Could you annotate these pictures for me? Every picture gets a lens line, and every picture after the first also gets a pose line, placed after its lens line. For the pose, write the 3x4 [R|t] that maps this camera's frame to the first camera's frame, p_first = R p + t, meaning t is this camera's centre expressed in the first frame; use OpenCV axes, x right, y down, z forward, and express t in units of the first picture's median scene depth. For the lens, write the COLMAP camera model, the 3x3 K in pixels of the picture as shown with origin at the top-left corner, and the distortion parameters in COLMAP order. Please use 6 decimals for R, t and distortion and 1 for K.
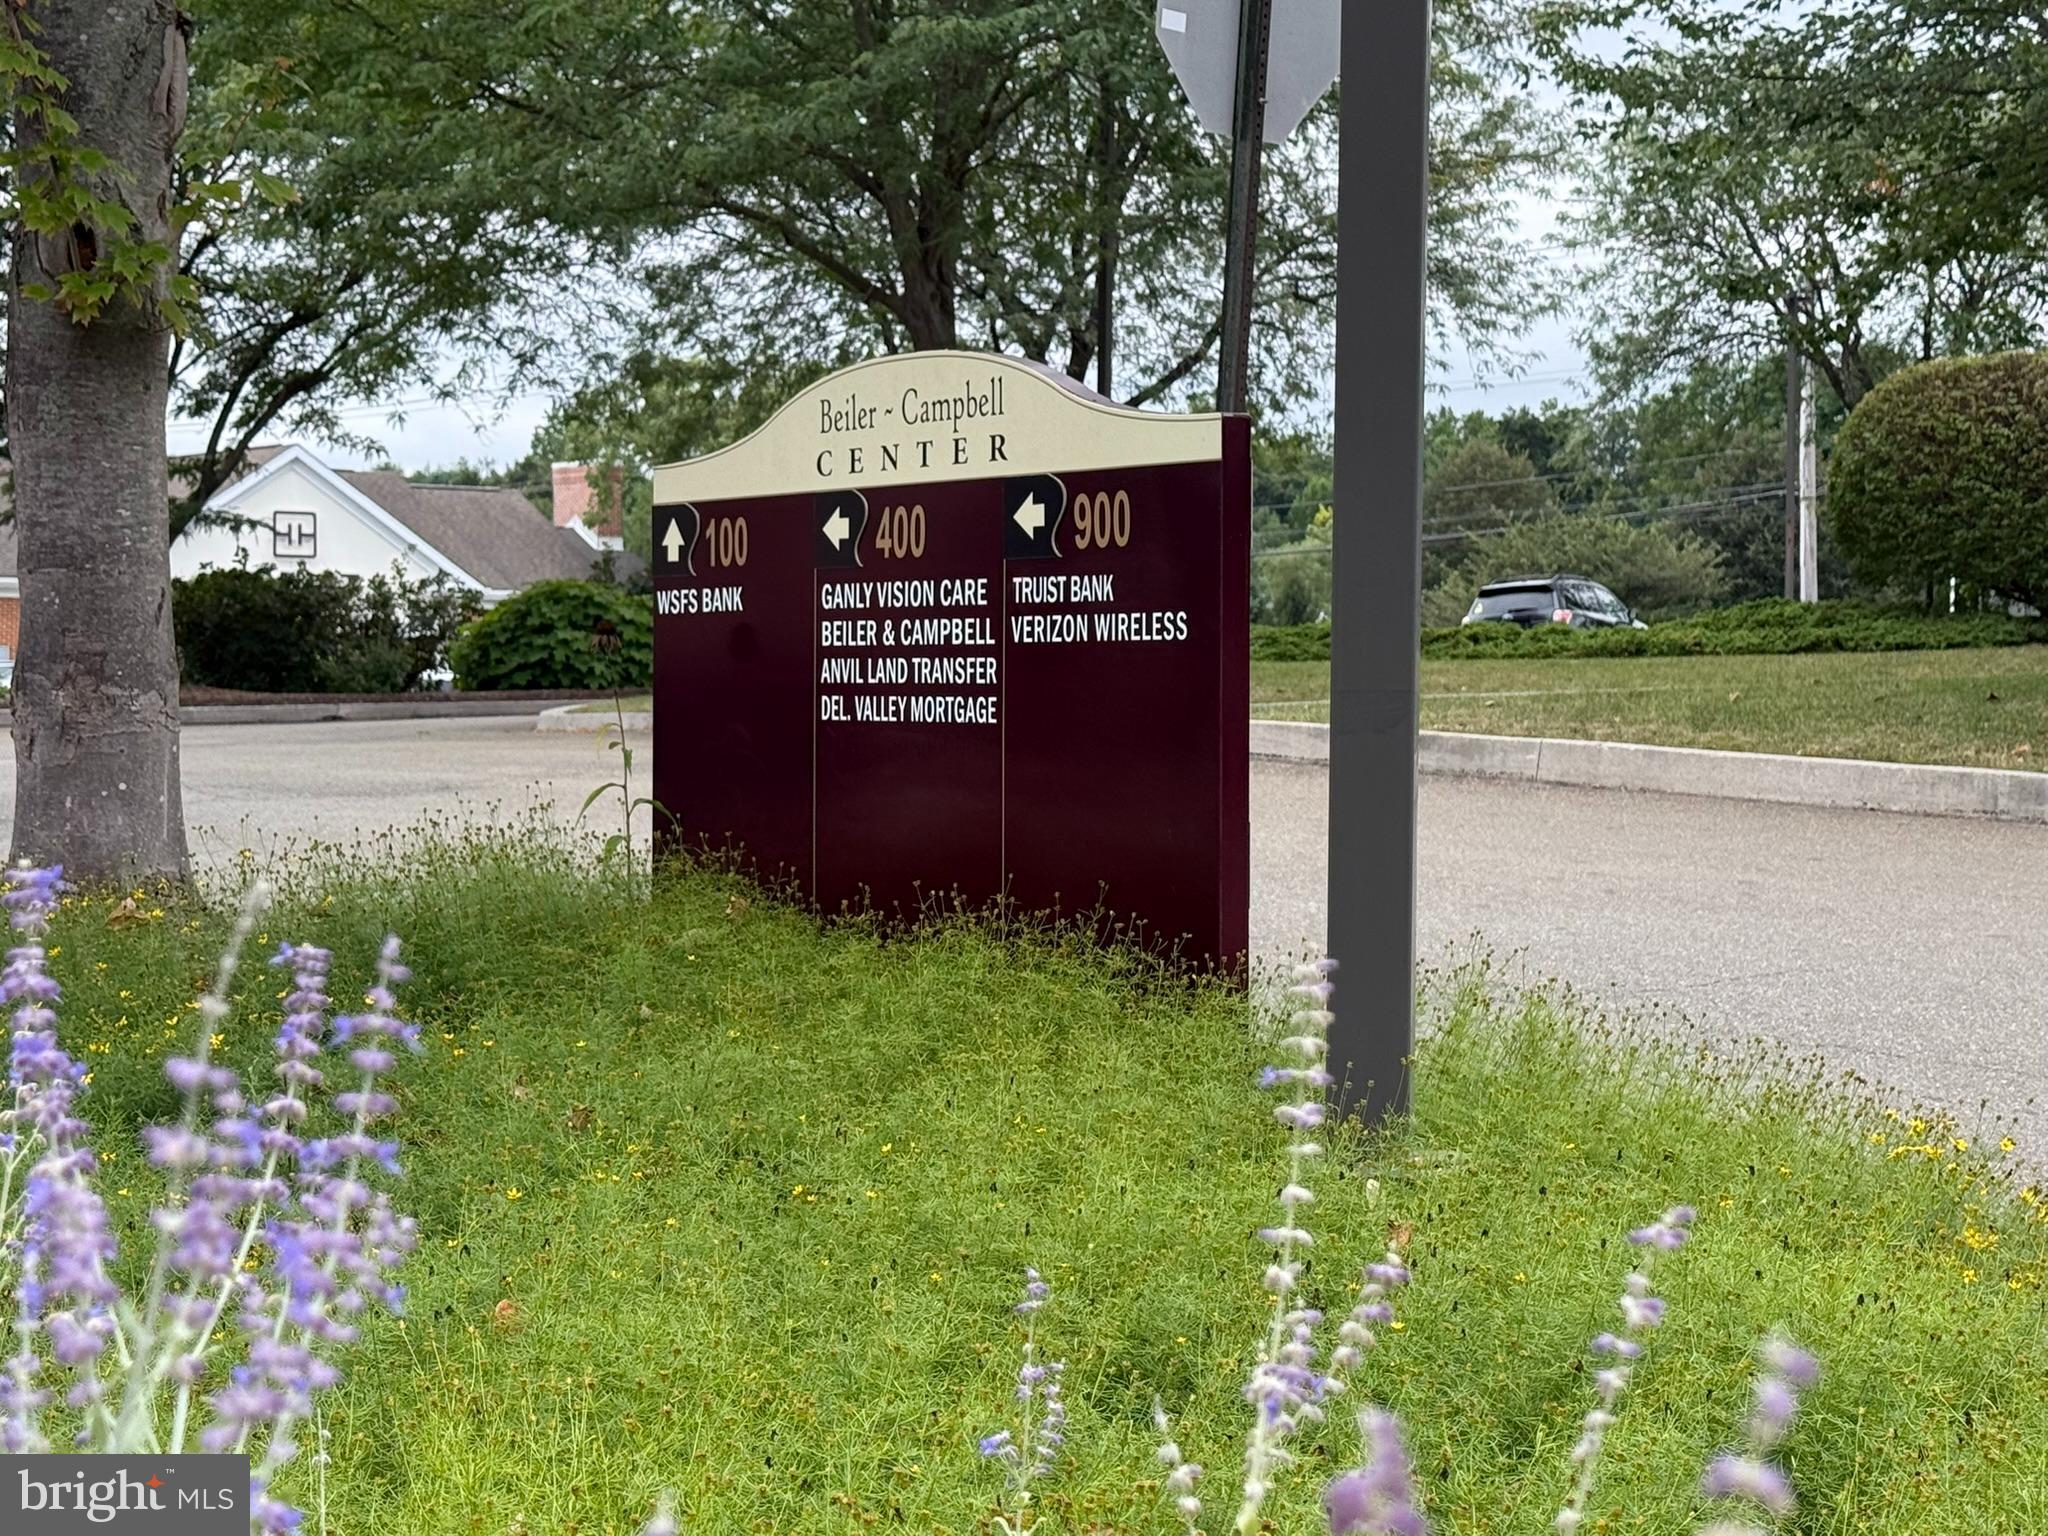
lens RADIAL K [[3550.3, 0, 1030.6], [0, 3550.3, 766.1], [0, 0, 1]] dist [0.073157, 0.000000]
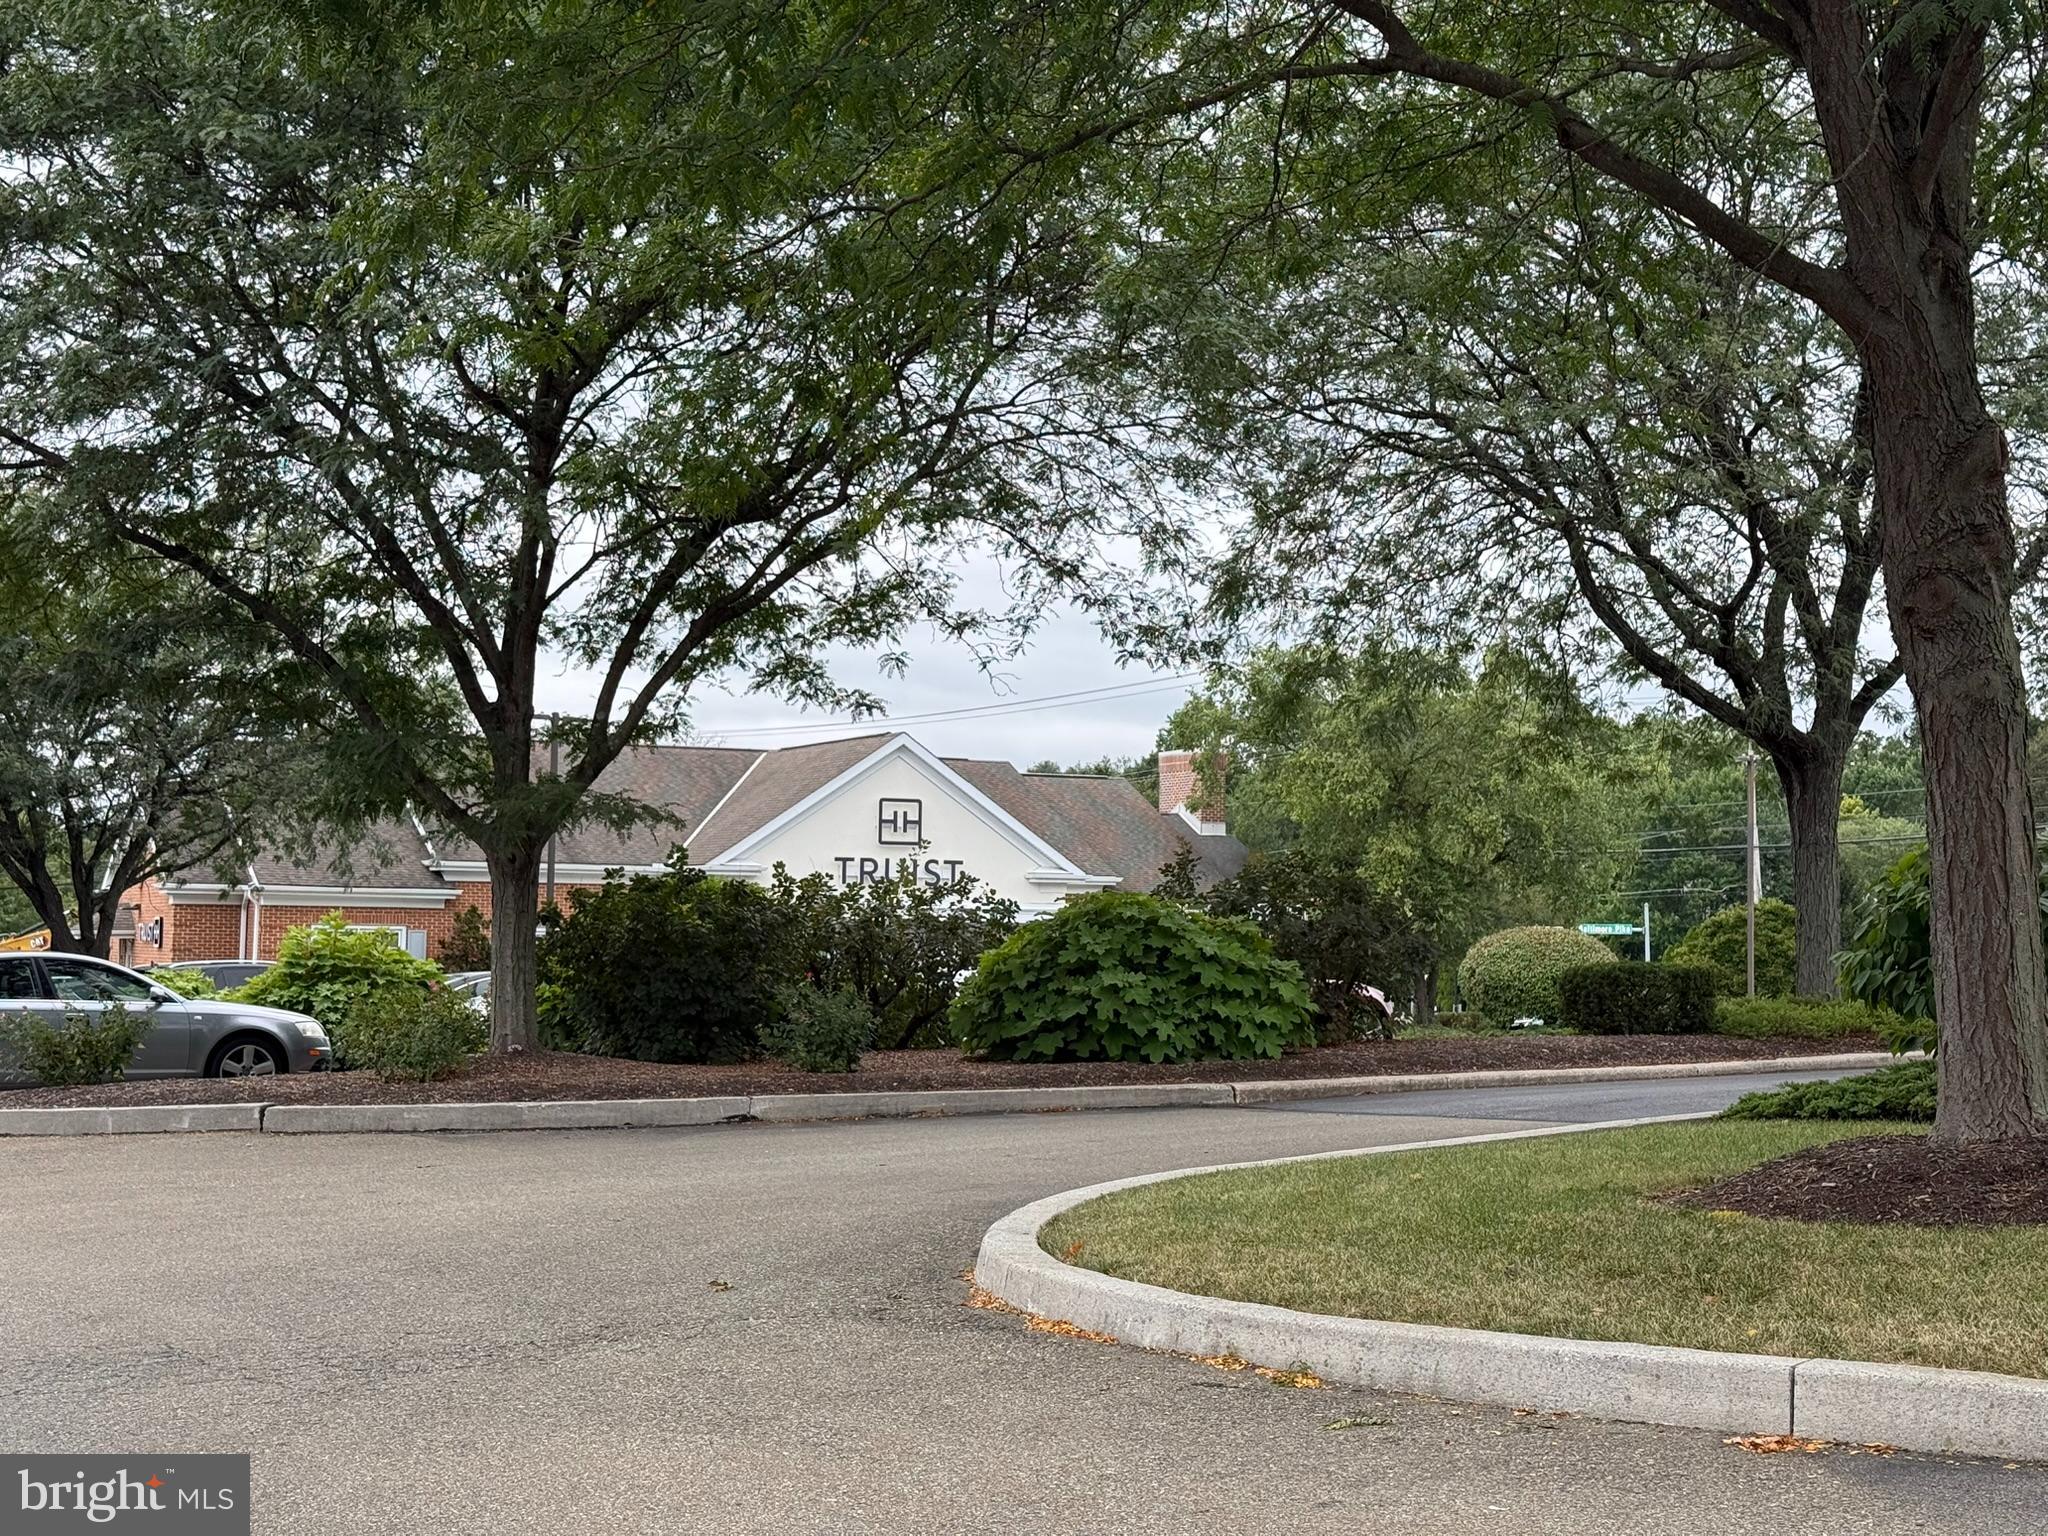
lens RADIAL K [[2742.1, 0, 1030.6], [0, 2742.1, 768.7], [0, 0, 1]] dist [0.103969, 0.000000]
pose [[0.982306, -0.008075, -0.187111, -0.047249], [-0.007376, 0.996627, -0.081731, -0.031389], [0.187139, 0.081665, 0.978933, 0.461403]]
